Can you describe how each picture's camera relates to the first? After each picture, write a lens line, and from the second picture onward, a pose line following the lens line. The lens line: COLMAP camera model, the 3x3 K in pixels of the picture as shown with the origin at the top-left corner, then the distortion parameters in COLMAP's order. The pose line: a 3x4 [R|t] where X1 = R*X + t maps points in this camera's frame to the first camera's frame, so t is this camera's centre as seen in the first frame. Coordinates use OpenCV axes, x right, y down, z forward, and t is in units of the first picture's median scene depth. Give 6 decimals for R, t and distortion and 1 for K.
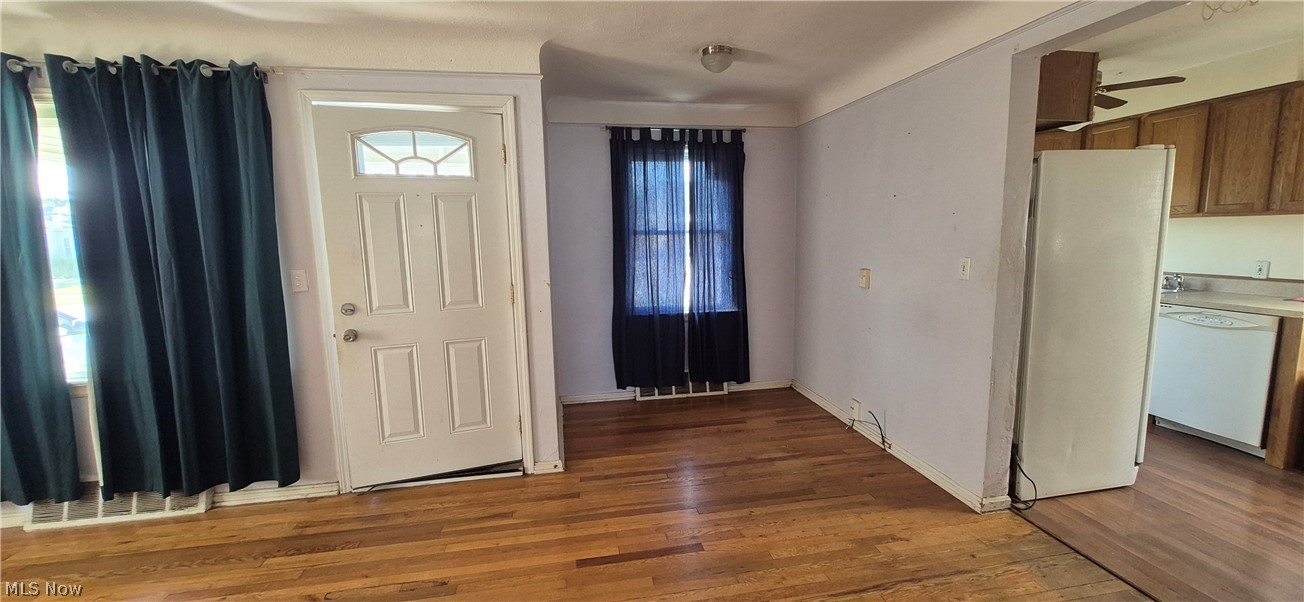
lens RADIAL K [[512.9, 0, 656.3], [0, 512.9, 300.4], [0, 0, 1]] dist [0.000268, -0.000384]
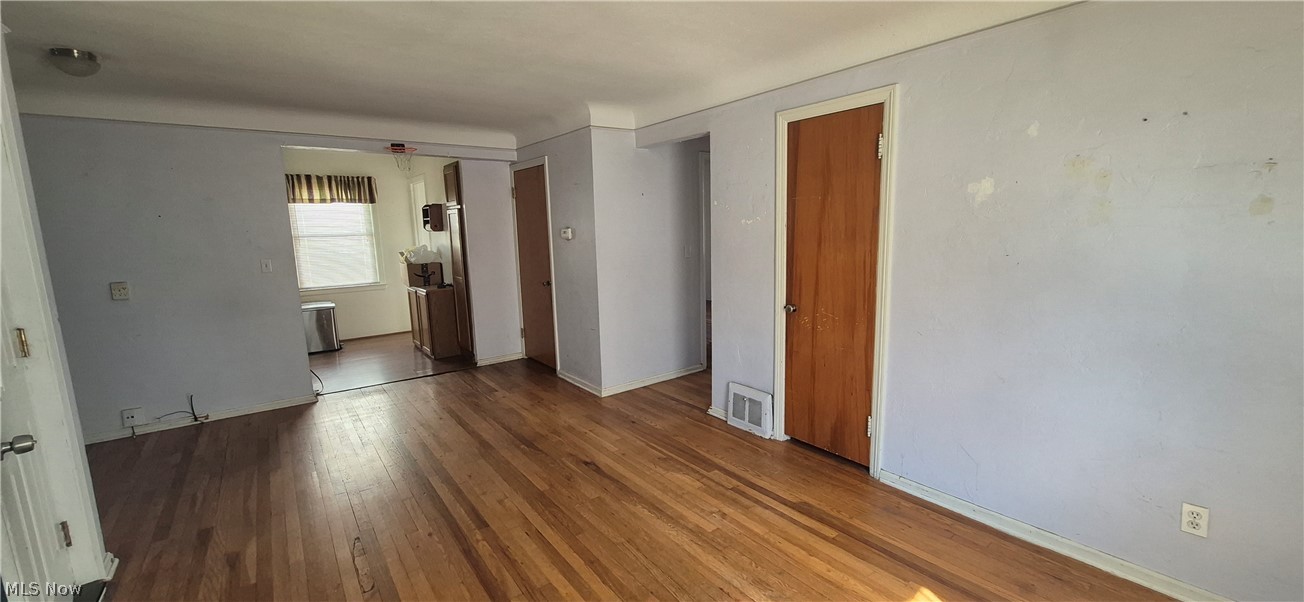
lens RADIAL K [[512.9, 0, 656.3], [0, 512.9, 300.4], [0, 0, 1]] dist [0.000268, -0.000384]
pose [[-0.448753, -0.105430, 0.887415, -1.326806], [0.155893, 0.968555, 0.193903, -0.071146], [-0.879954, 0.225356, -0.418206, 0.605515]]
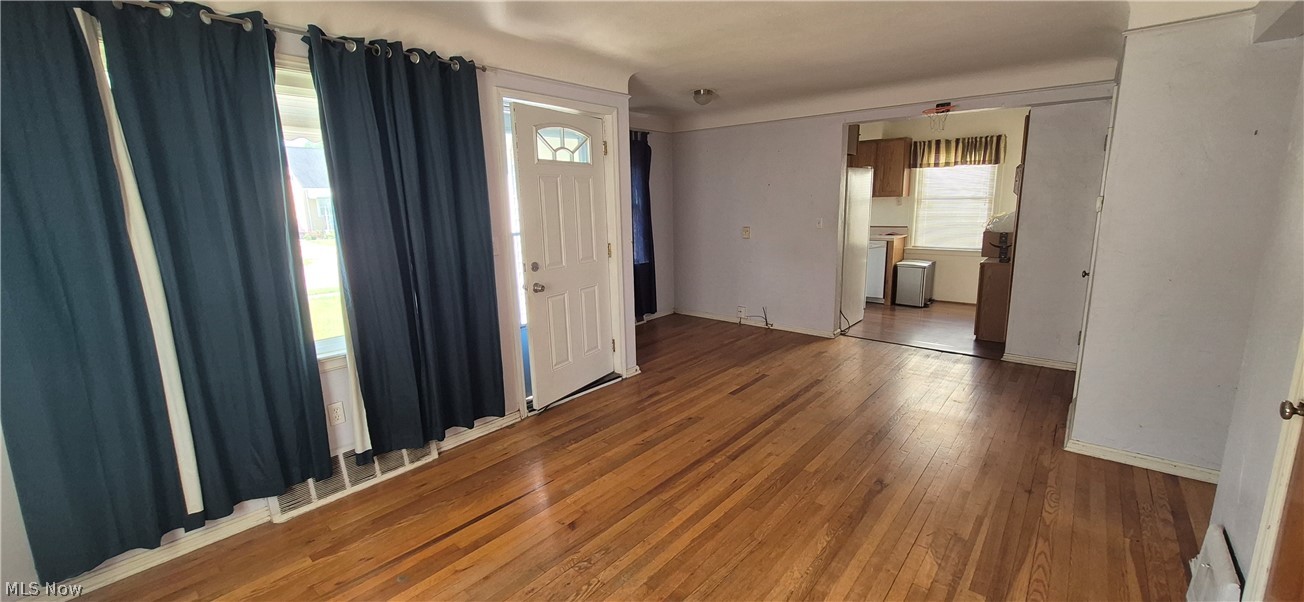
lens RADIAL K [[512.9, 0, 656.3], [0, 512.9, 300.4], [0, 0, 1]] dist [0.000268, -0.000384]
pose [[0.774591, -0.120228, 0.620930, -1.155264], [0.094753, 0.992745, 0.074019, 0.034468], [-0.625325, 0.001501, 0.780363, -0.170564]]
